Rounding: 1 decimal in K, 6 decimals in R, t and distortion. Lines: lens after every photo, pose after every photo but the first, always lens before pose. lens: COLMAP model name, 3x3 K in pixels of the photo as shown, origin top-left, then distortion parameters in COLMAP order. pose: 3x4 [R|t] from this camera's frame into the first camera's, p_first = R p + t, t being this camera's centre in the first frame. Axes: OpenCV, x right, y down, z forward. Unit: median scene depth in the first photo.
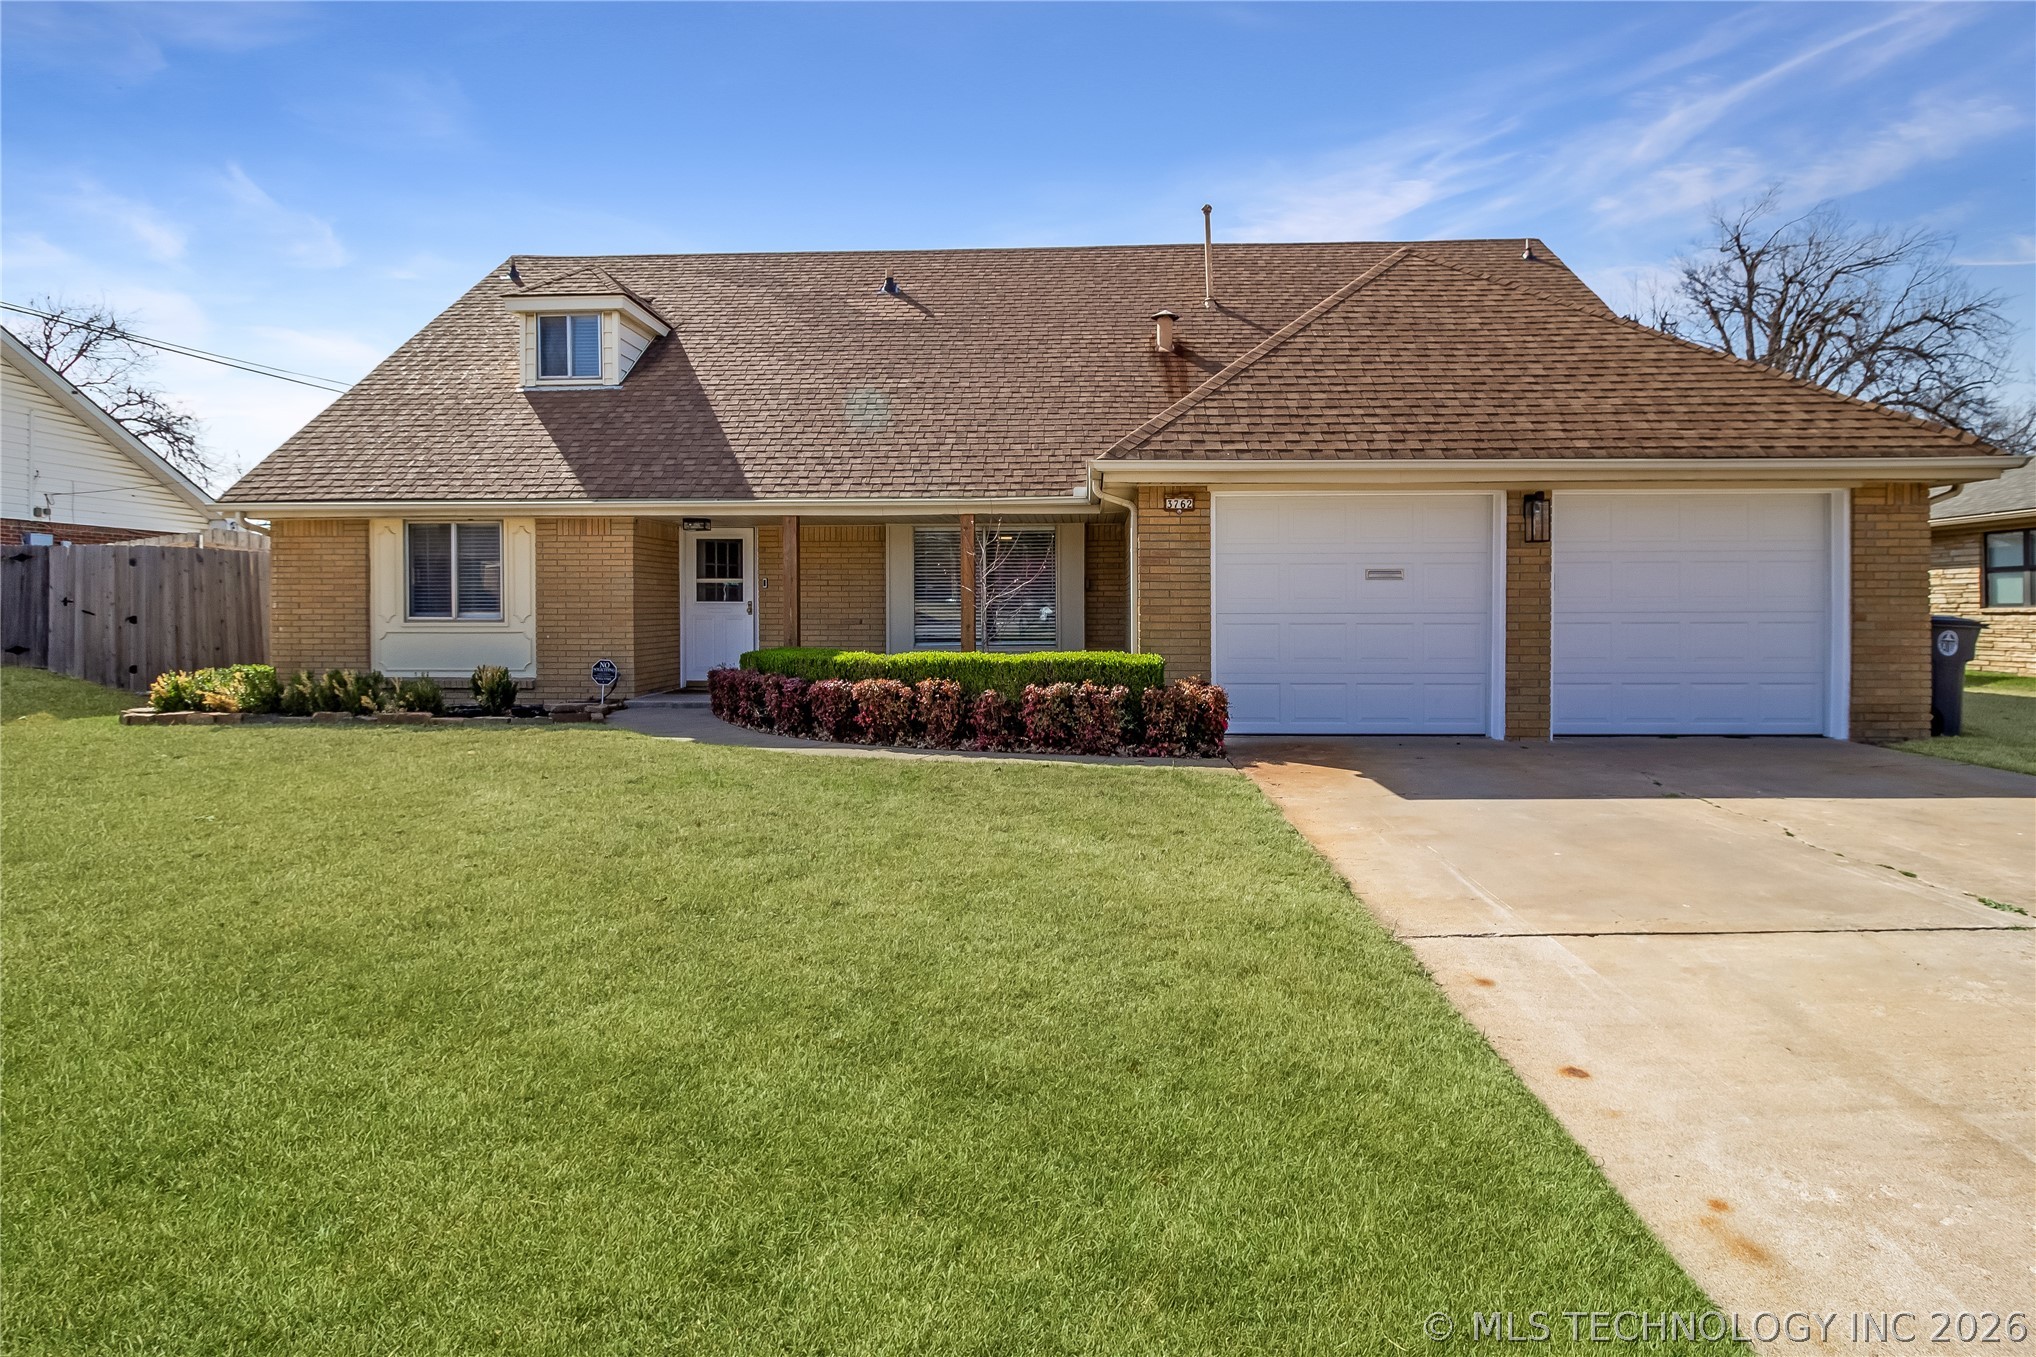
lens RADIAL K [[974.6, 0, 1018.0], [0, 974.6, 678.5], [0, 0, 1]] dist [-0.000121, -0.009212]
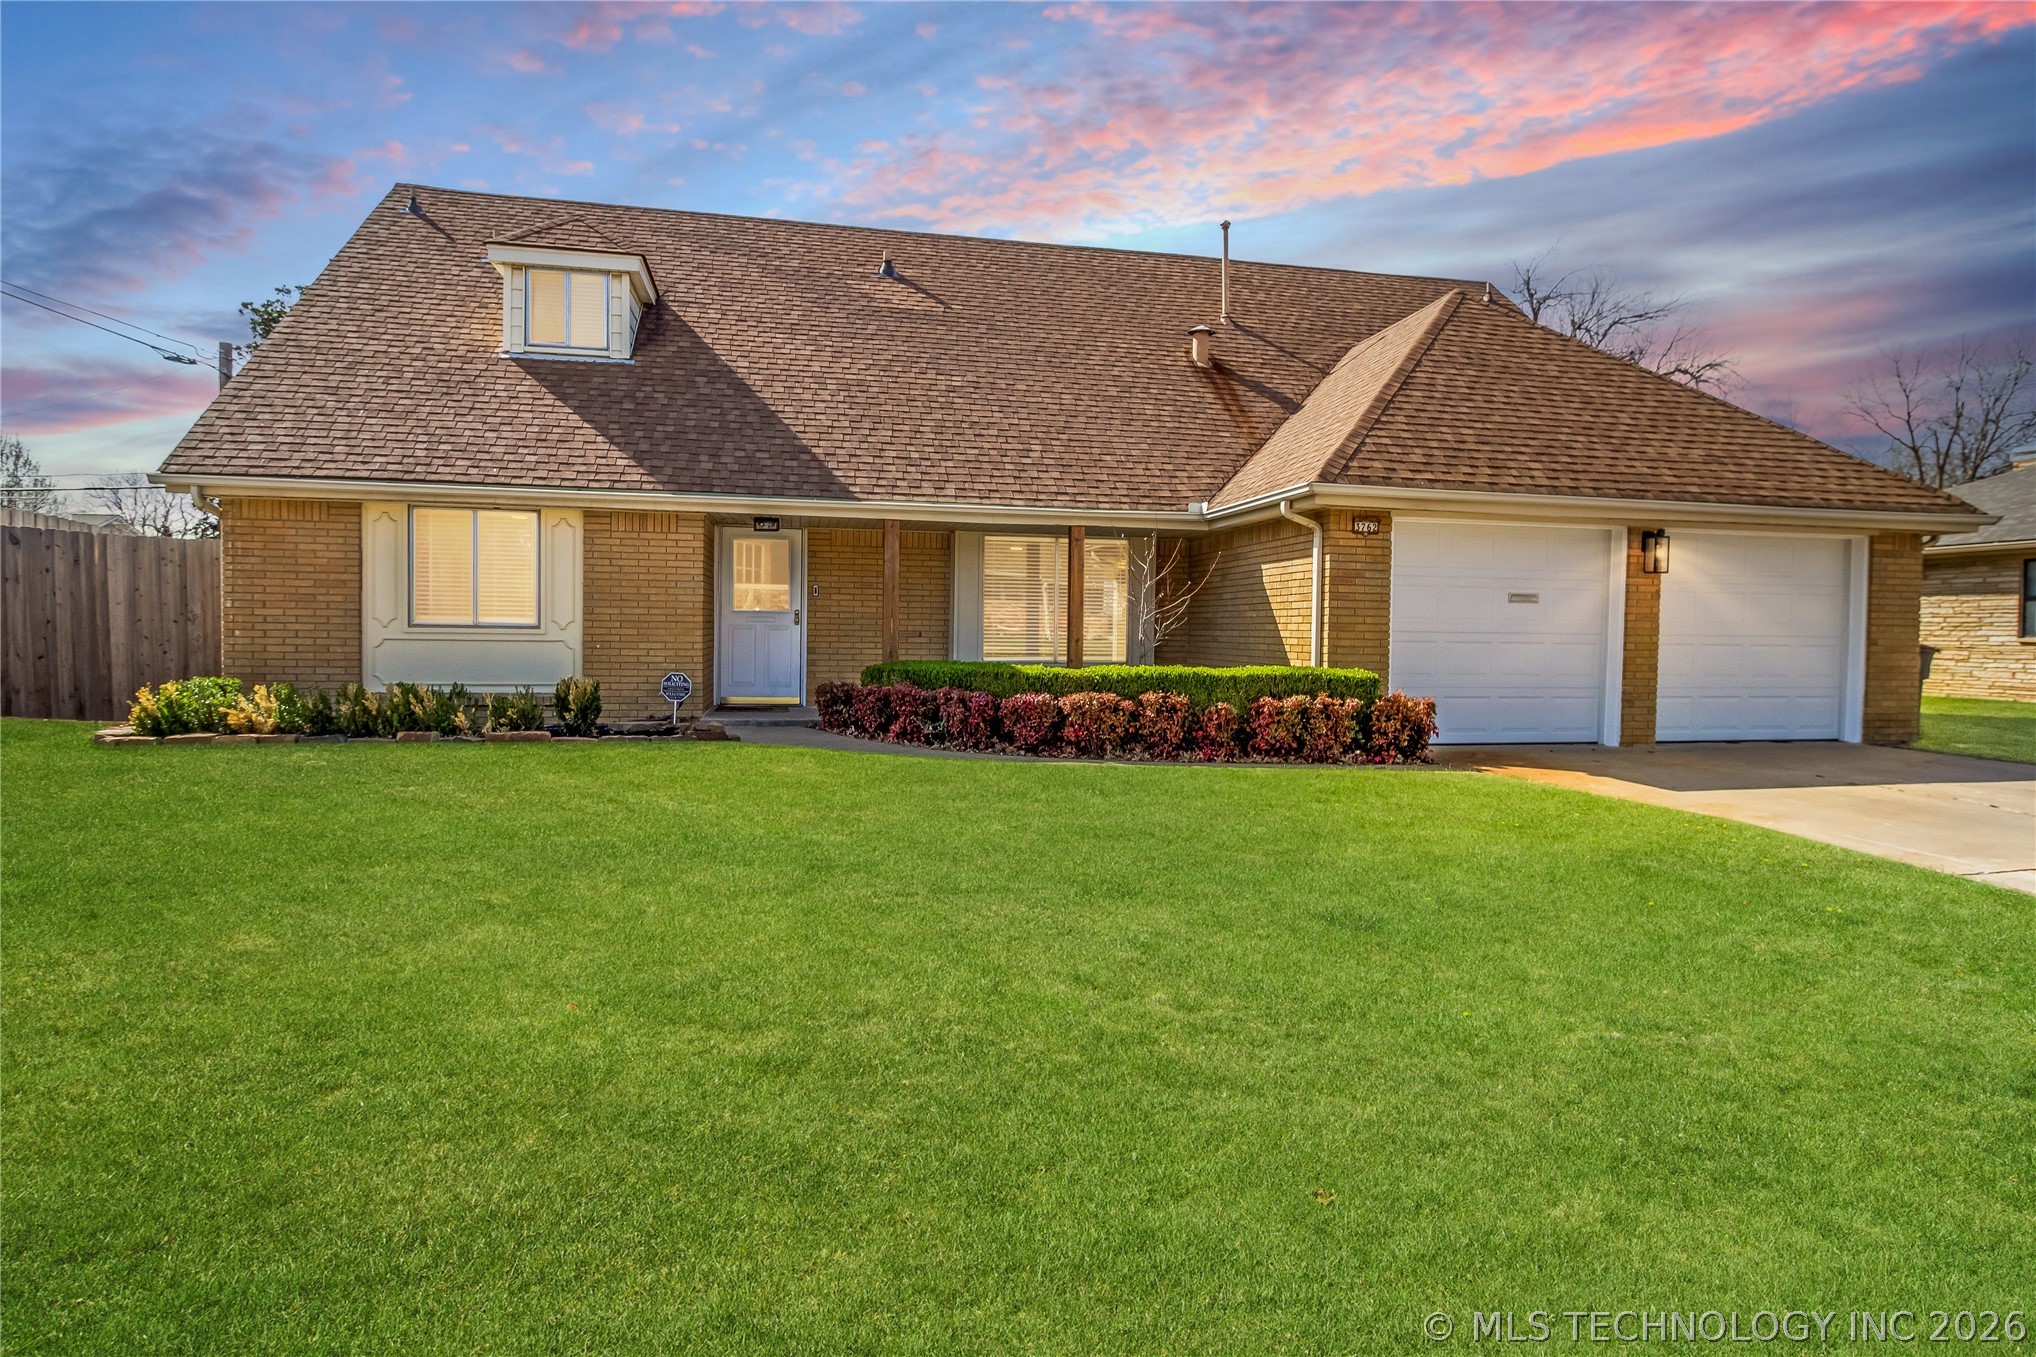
lens RADIAL K [[1076.5, 0, 1018.0], [0, 1076.5, 726.4], [0, 0, 1]] dist [-0.002164, -0.001726]
pose [[0.969048, -0.006971, 0.246776, -0.488607], [0.001325, 0.999734, 0.023037, 0.009735], [-0.246871, -0.021997, 0.968799, -0.043842]]
